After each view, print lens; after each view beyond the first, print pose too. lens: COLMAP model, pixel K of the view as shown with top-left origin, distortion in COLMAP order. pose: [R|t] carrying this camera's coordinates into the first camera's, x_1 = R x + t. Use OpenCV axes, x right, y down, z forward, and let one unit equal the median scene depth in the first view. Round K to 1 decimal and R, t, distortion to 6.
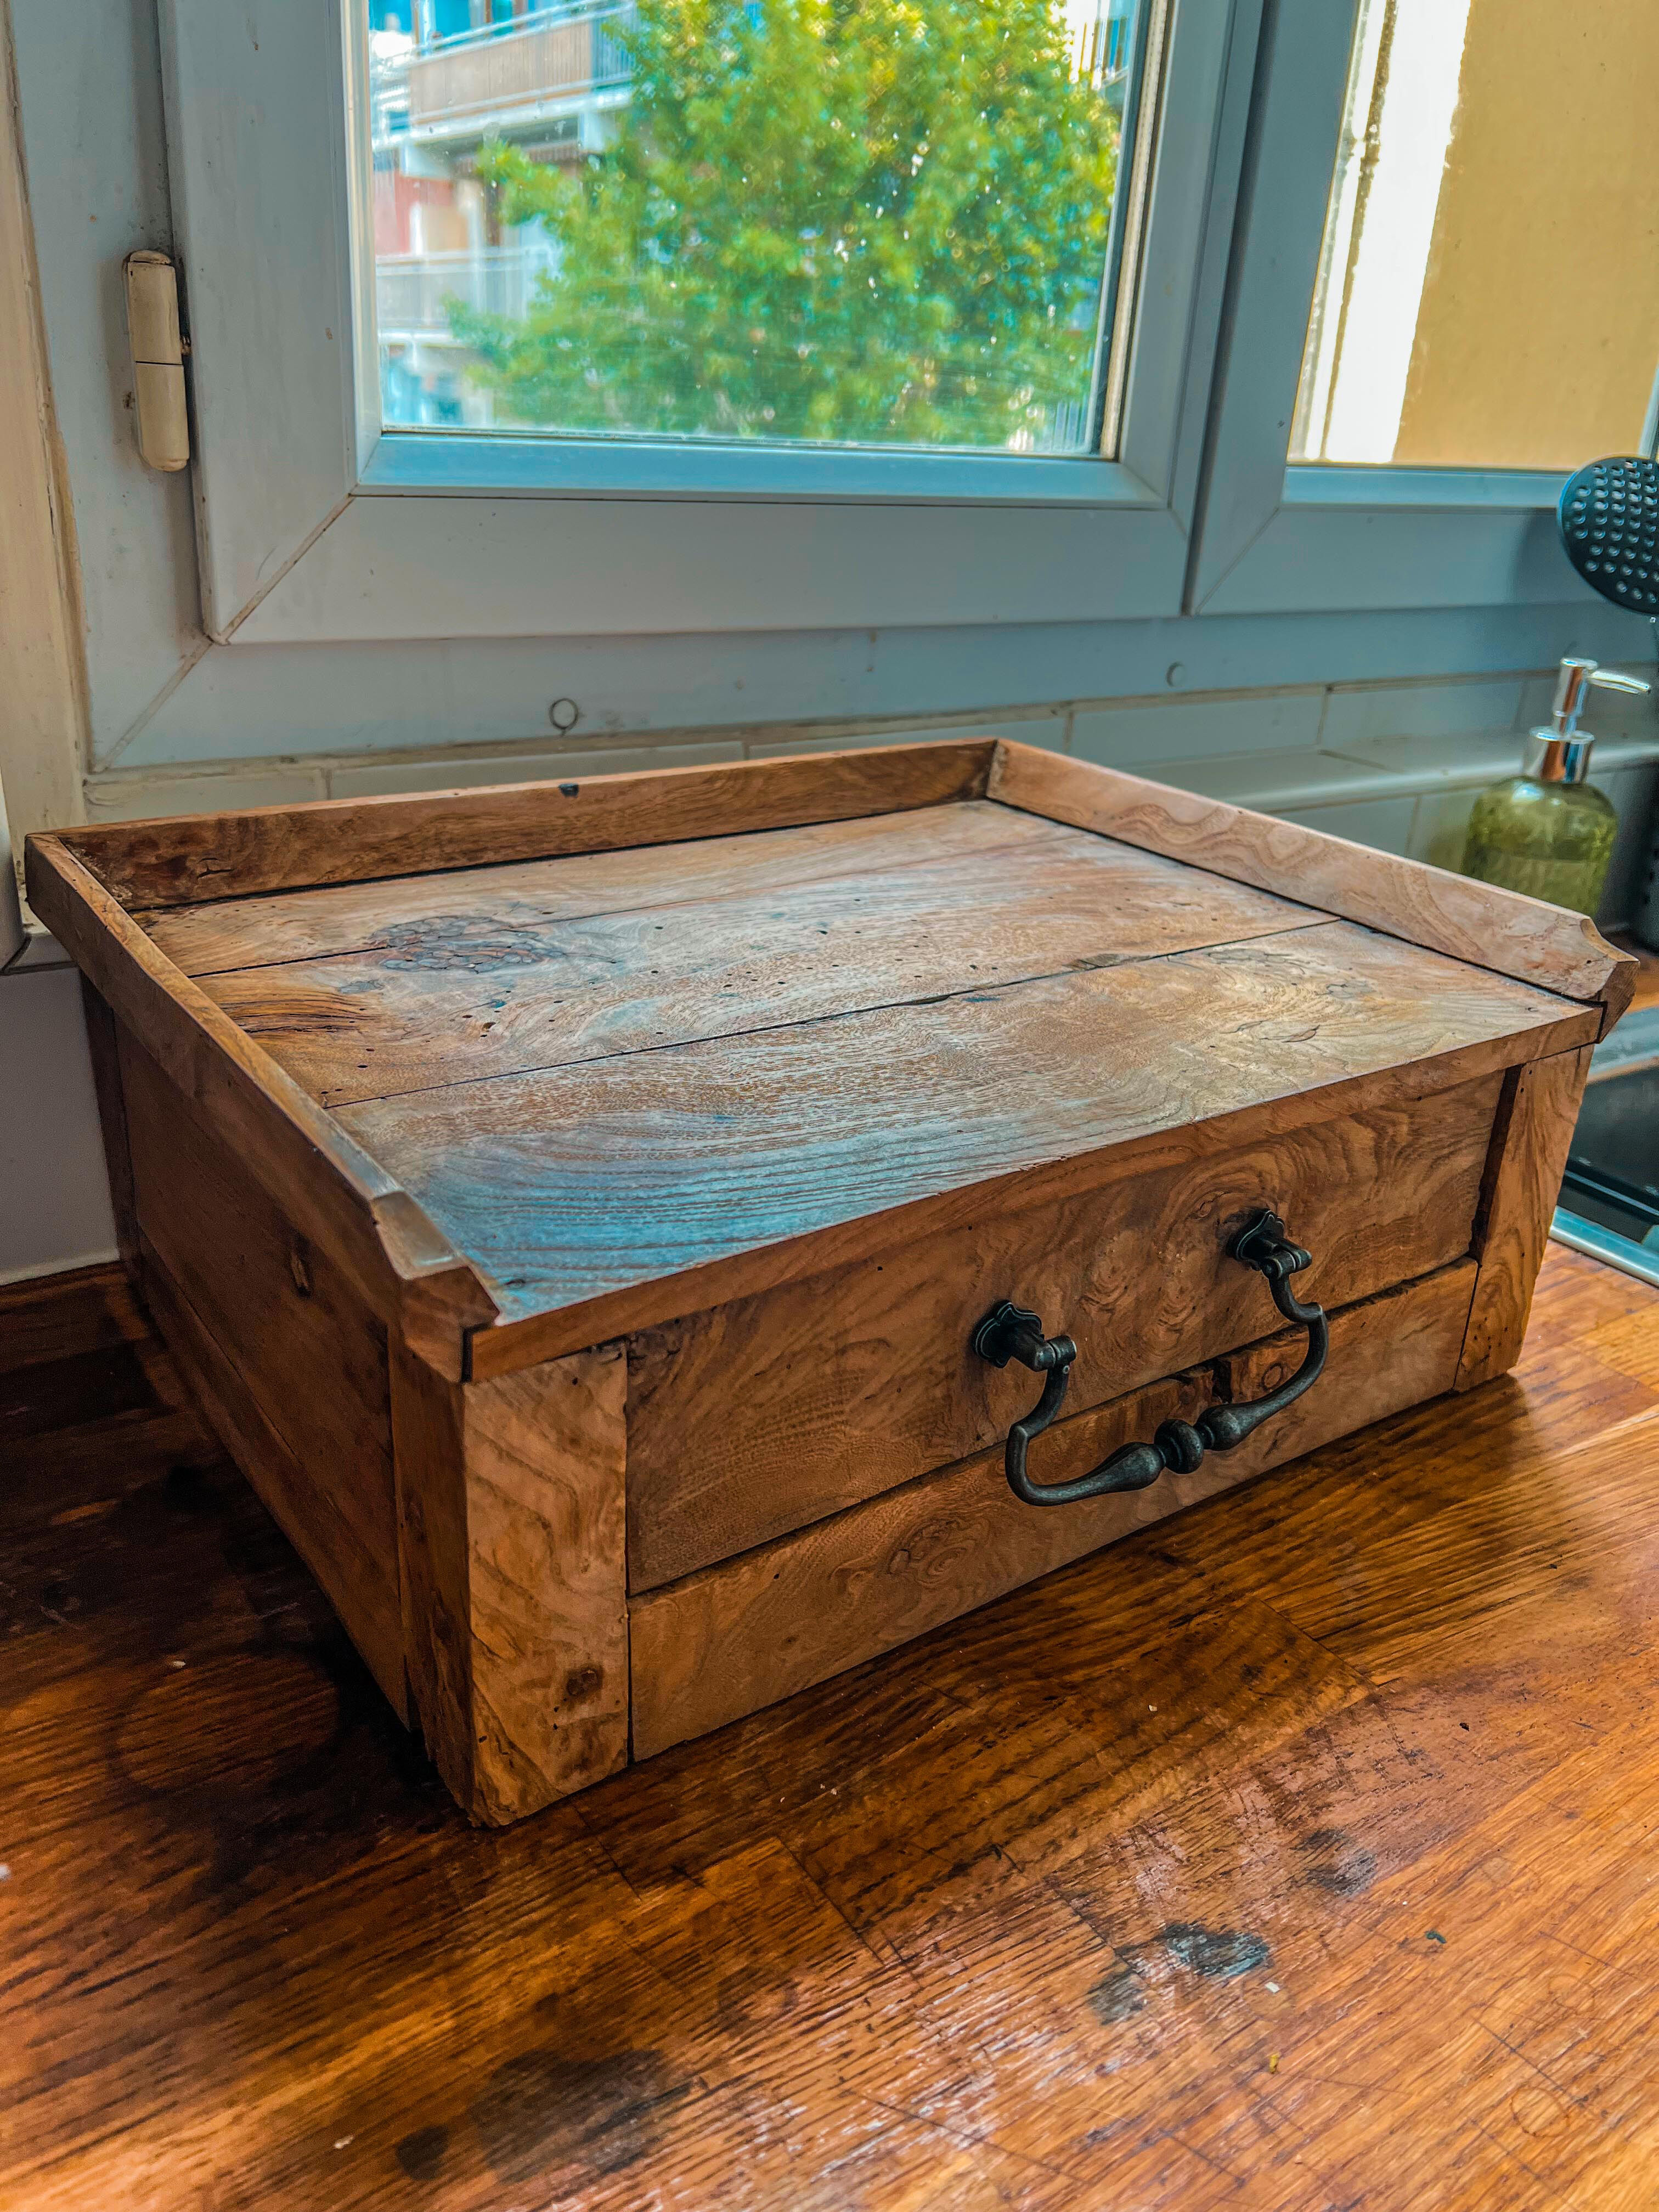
lens RADIAL K [[1700.9, 0, 810.2], [0, 1700.9, 1103.7], [0, 0, 1]] dist [0.051658, -0.071992]
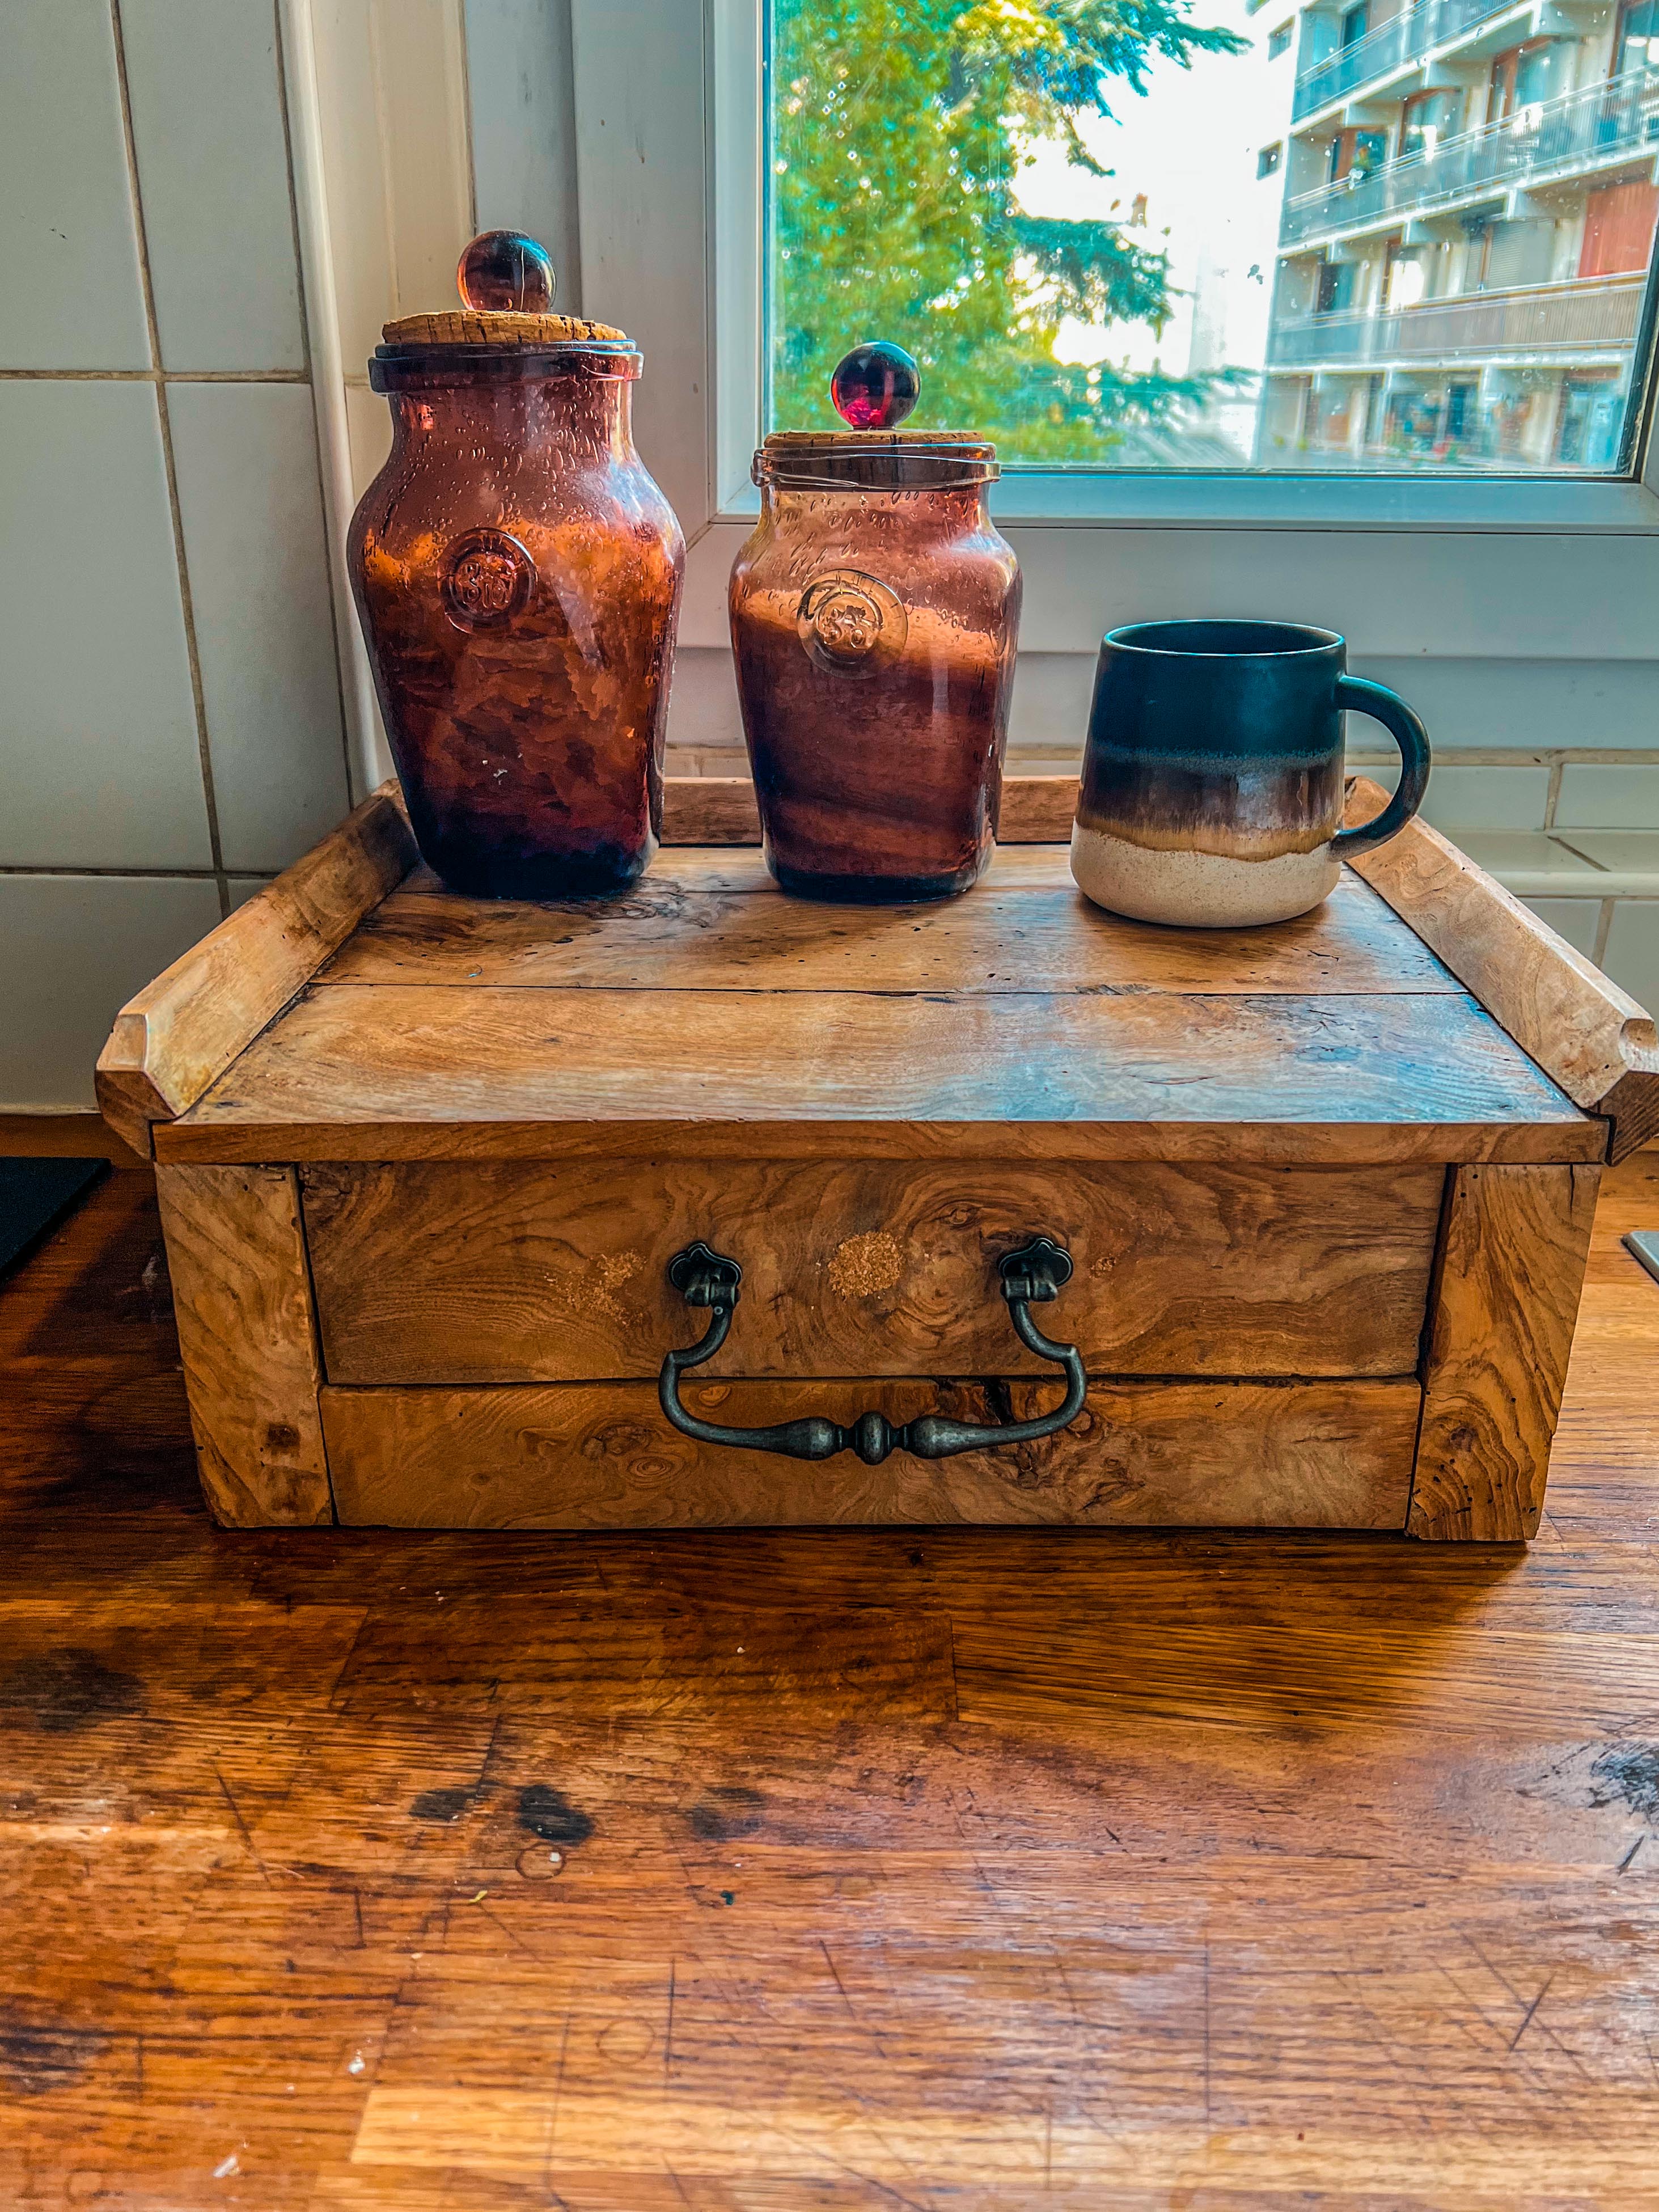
lens RADIAL K [[1751.5, 0, 816.1], [0, 1751.5, 1103.5], [0, 0, 1]] dist [0.075654, -0.127708]
pose [[0.810644, 0.177129, -0.558105, 0.735293], [-0.192609, 0.980770, 0.031508, -0.020947], [0.552954, 0.081954, 0.829172, 0.086487]]
